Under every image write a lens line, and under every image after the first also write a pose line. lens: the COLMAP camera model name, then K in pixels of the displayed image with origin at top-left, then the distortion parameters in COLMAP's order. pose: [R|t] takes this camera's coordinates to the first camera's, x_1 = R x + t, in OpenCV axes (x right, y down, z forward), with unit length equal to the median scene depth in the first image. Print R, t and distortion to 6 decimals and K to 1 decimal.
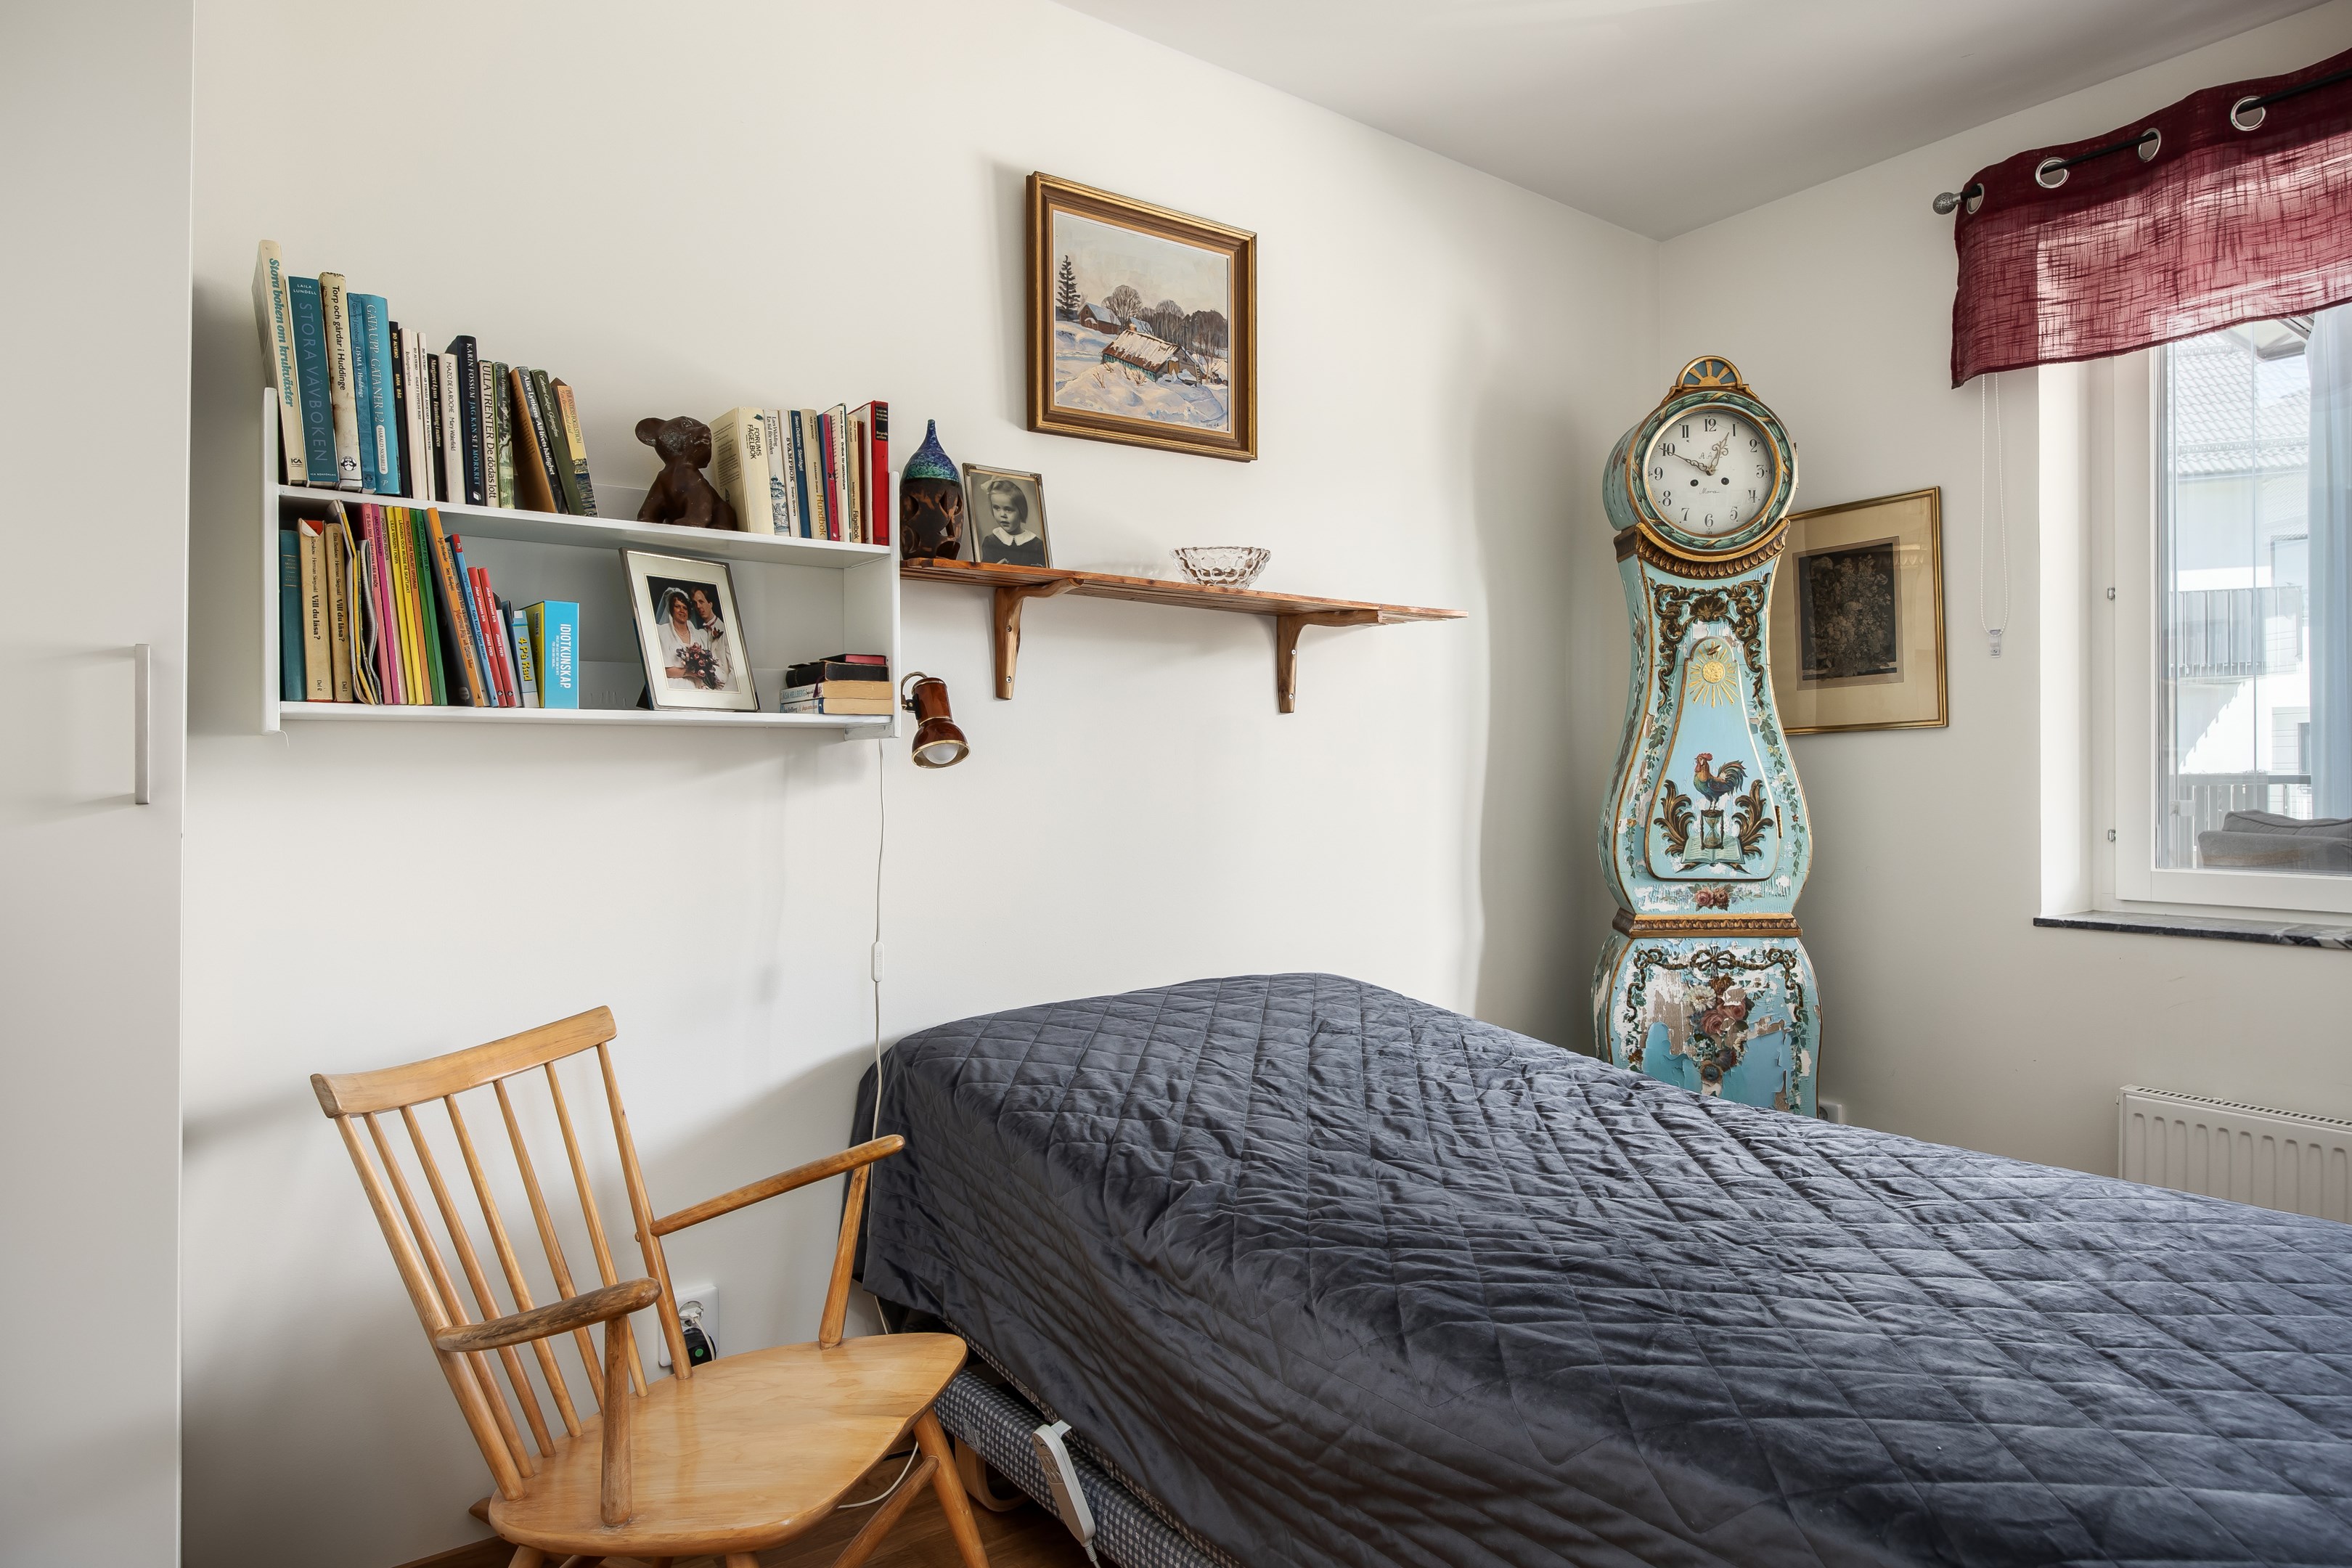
lens RADIAL K [[1343.4, 0, 1178.6], [0, 1343.4, 772.2], [0, 0, 1]] dist [-0.002701, -0.001471]
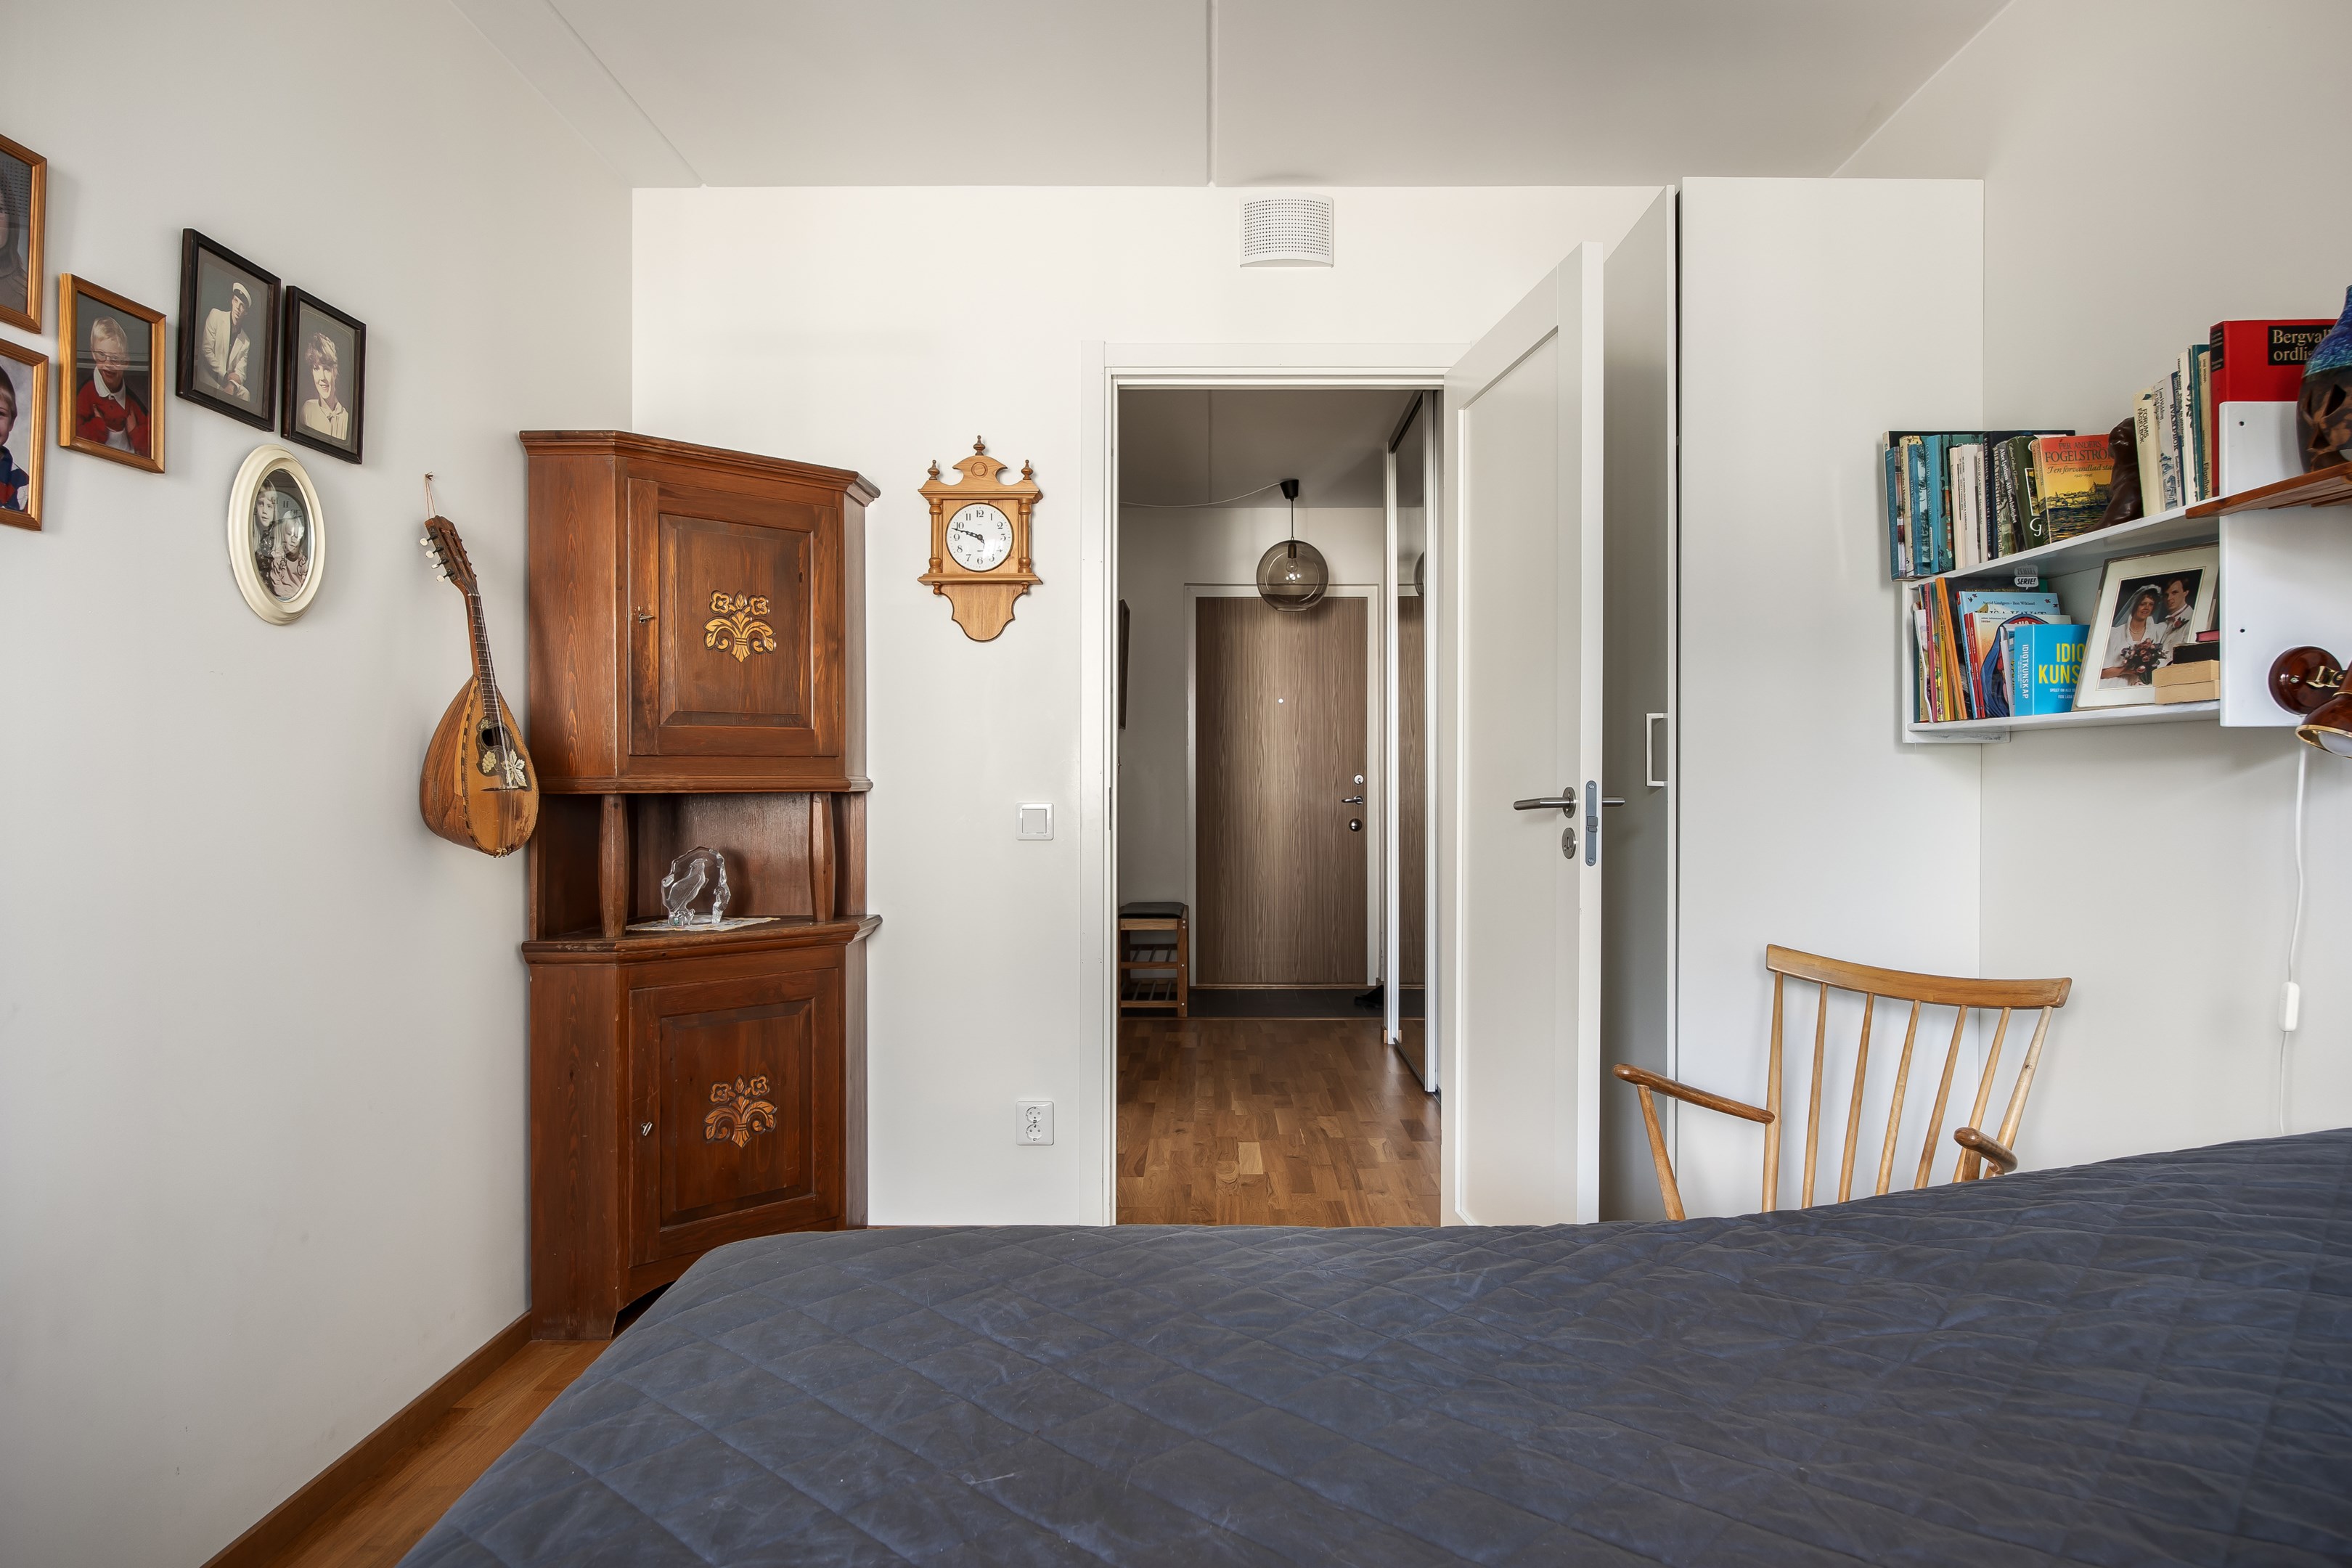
lens RADIAL K [[1343.4, 0, 1178.6], [0, 1343.4, 772.2], [0, 0, 1]] dist [-0.002701, -0.001471]
pose [[-0.605408, 0.002653, -0.795911, 0.551241], [0.001887, 0.999996, 0.001898, -0.000556], [0.795913, -0.000353, -0.605411, 0.658110]]
